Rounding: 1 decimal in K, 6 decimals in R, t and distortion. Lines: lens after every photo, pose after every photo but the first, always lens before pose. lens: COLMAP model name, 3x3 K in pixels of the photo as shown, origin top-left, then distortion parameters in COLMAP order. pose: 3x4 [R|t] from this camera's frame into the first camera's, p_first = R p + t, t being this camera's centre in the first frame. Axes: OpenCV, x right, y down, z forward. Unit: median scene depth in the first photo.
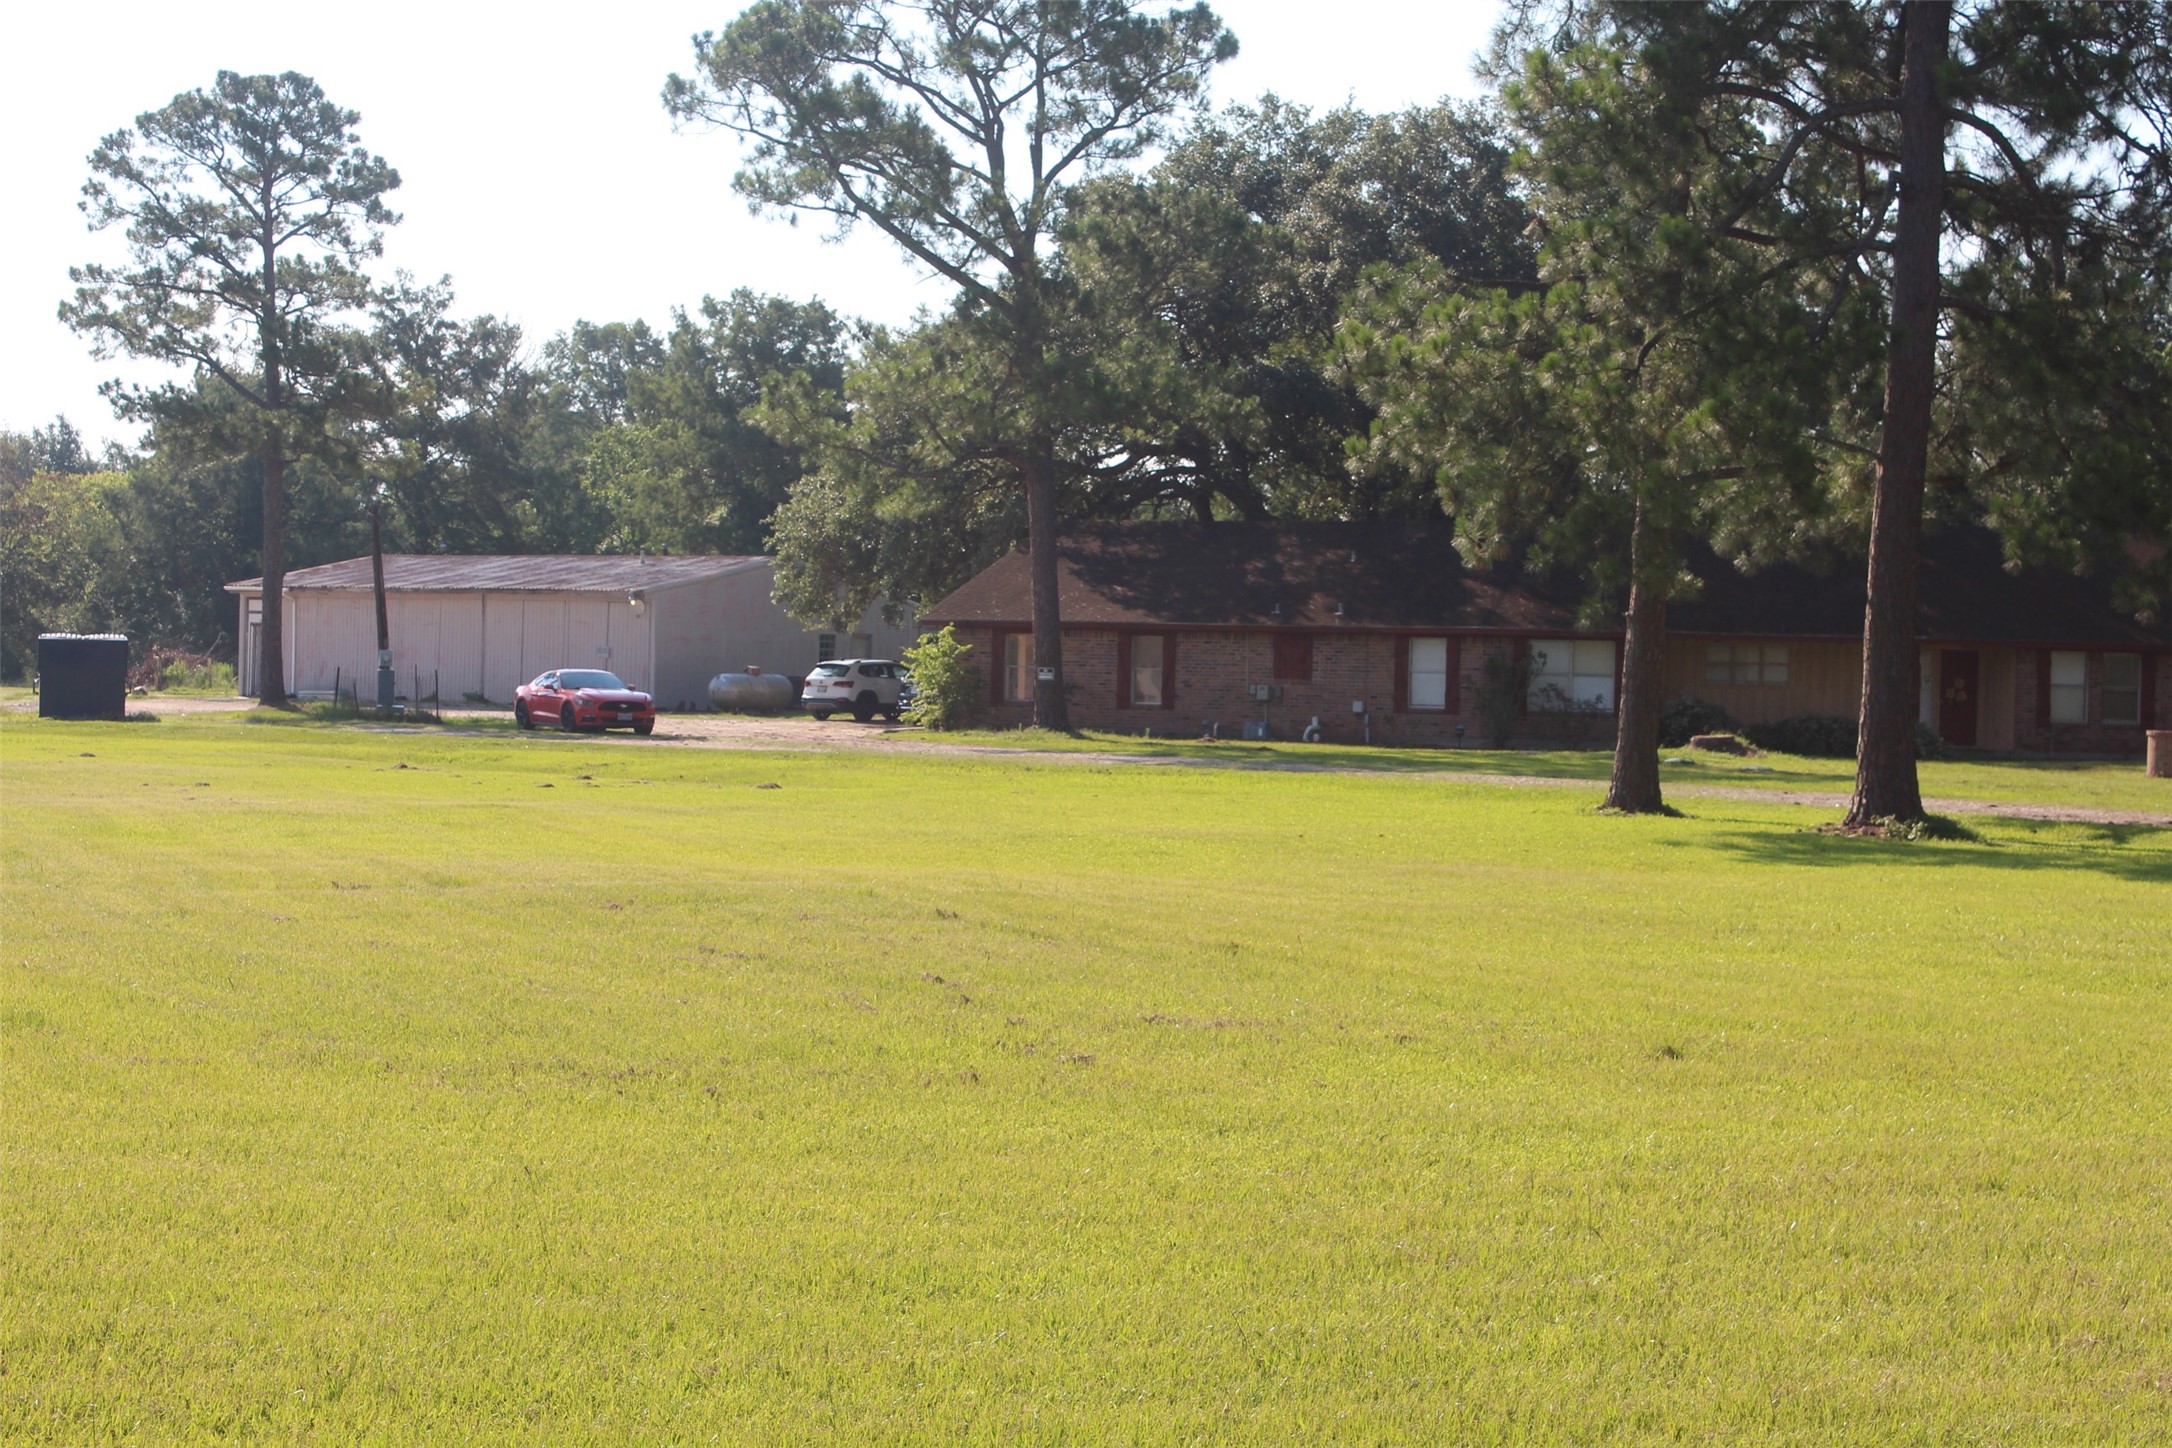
lens RADIAL K [[4275.4, 0, 1053.5], [0, 4275.4, 723.8], [0, 0, 1]] dist [0.025770, 0.175603]
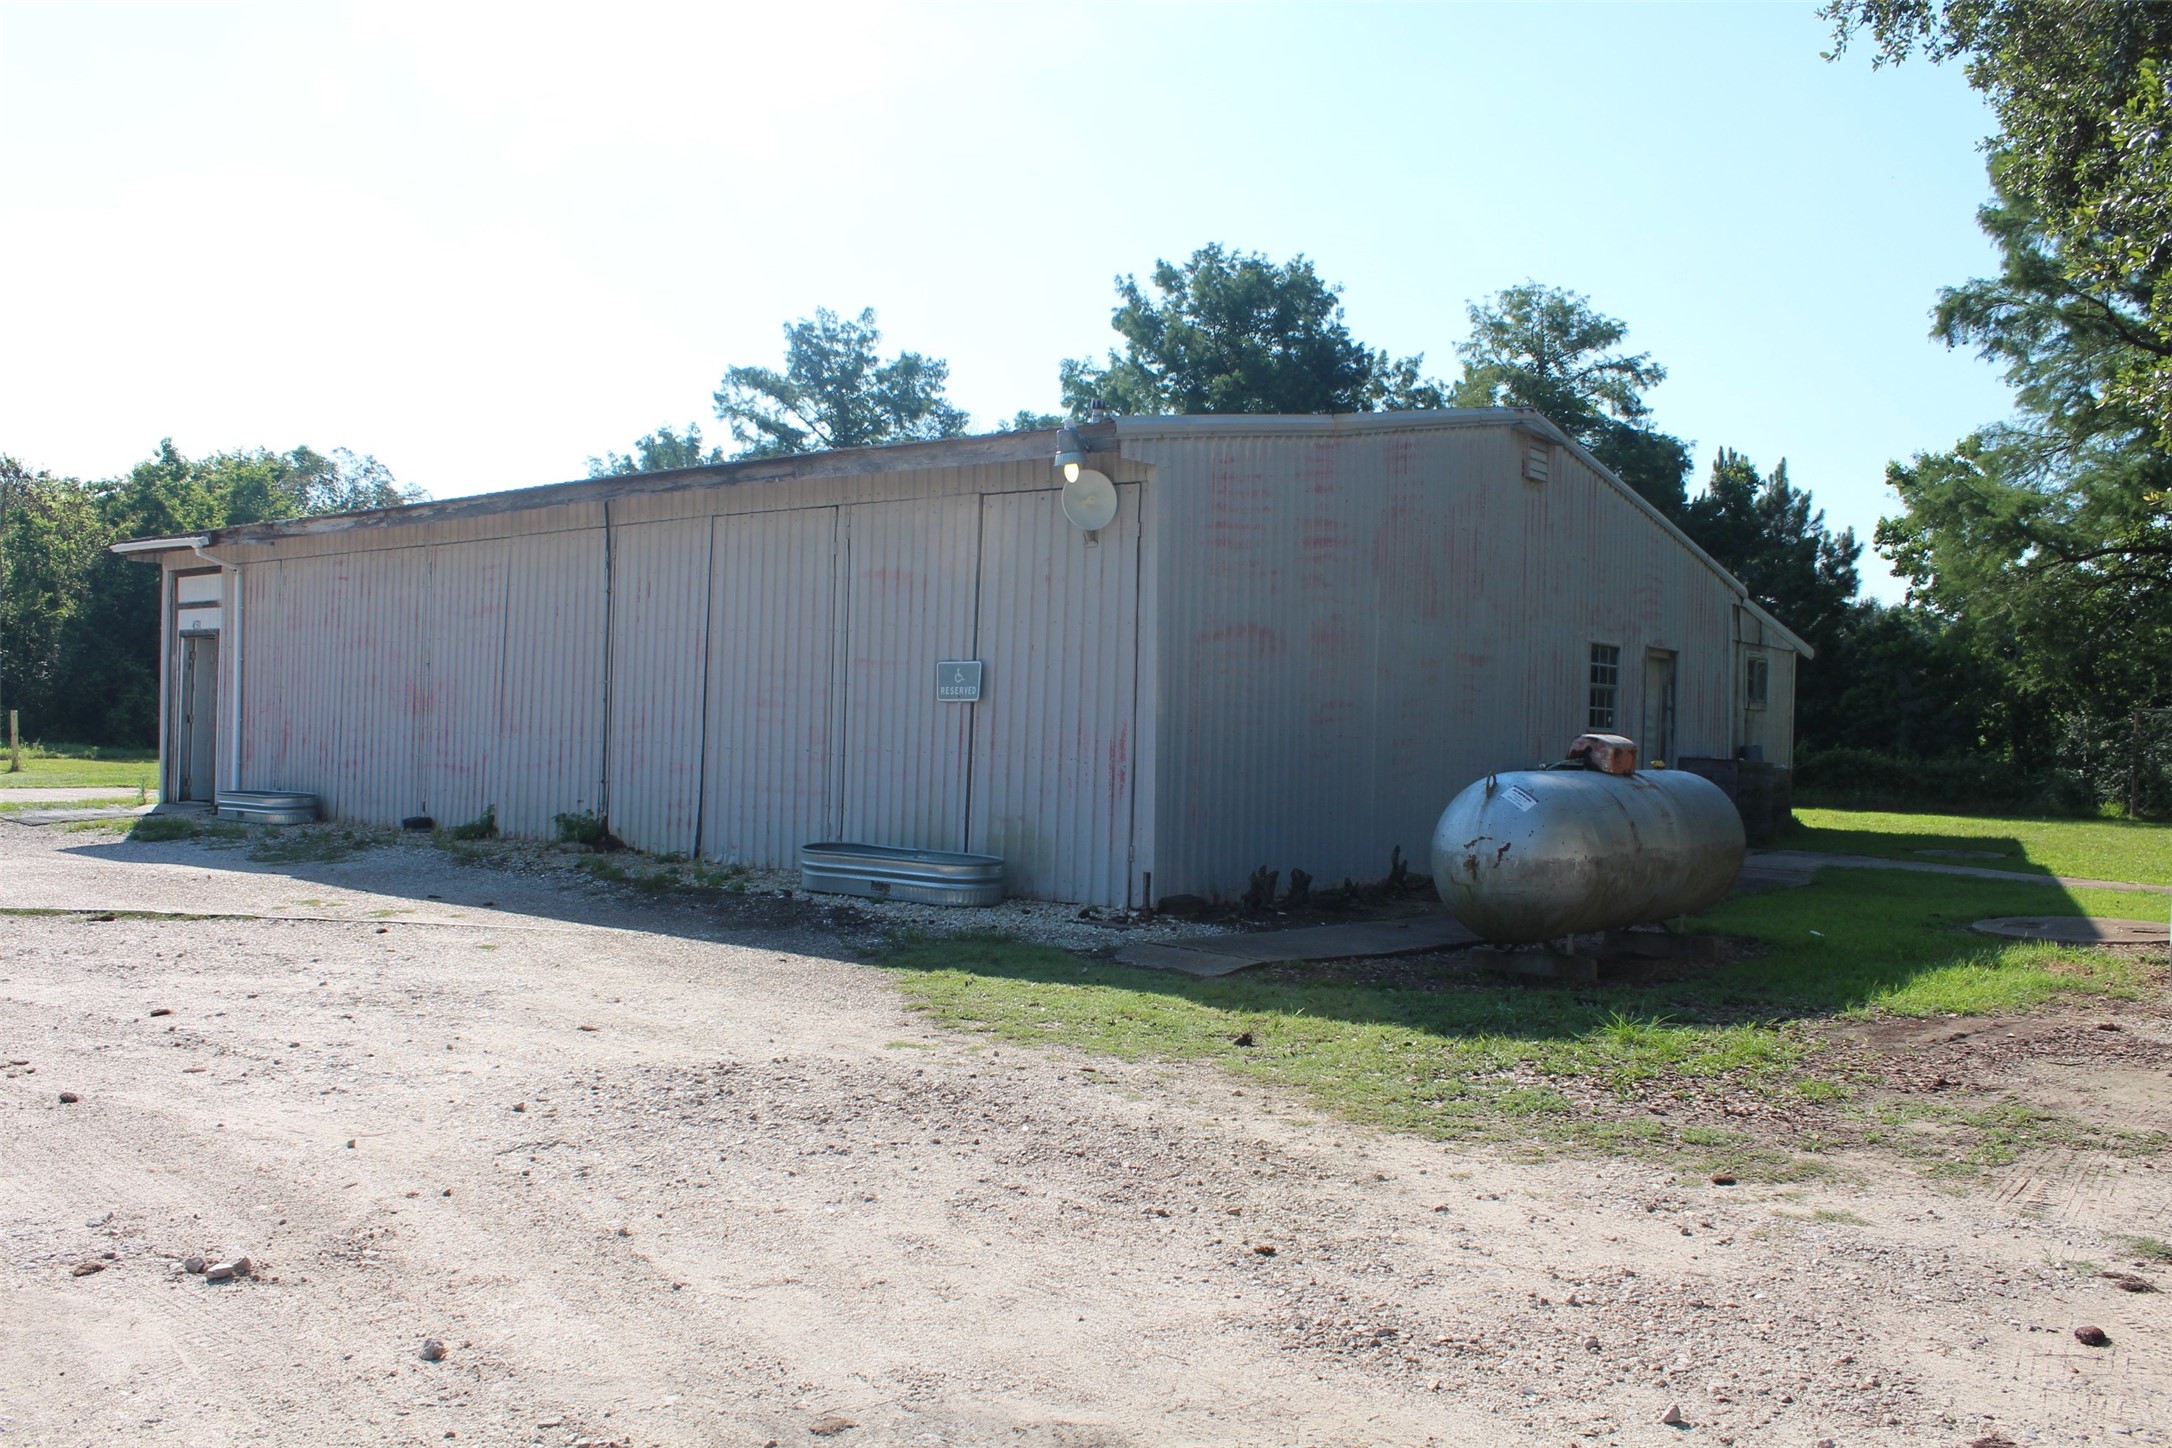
lens RADIAL K [[1772.6, 0, 1091.1], [0, 1772.6, 748.8], [0, 0, 1]] dist [-0.182416, 0.150413]
pose [[0.996471, 0.000312, -0.083938, -0.066897], [-0.000470, 0.999998, -0.001871, -0.009375], [0.083938, 0.001904, 0.996469, 0.677332]]
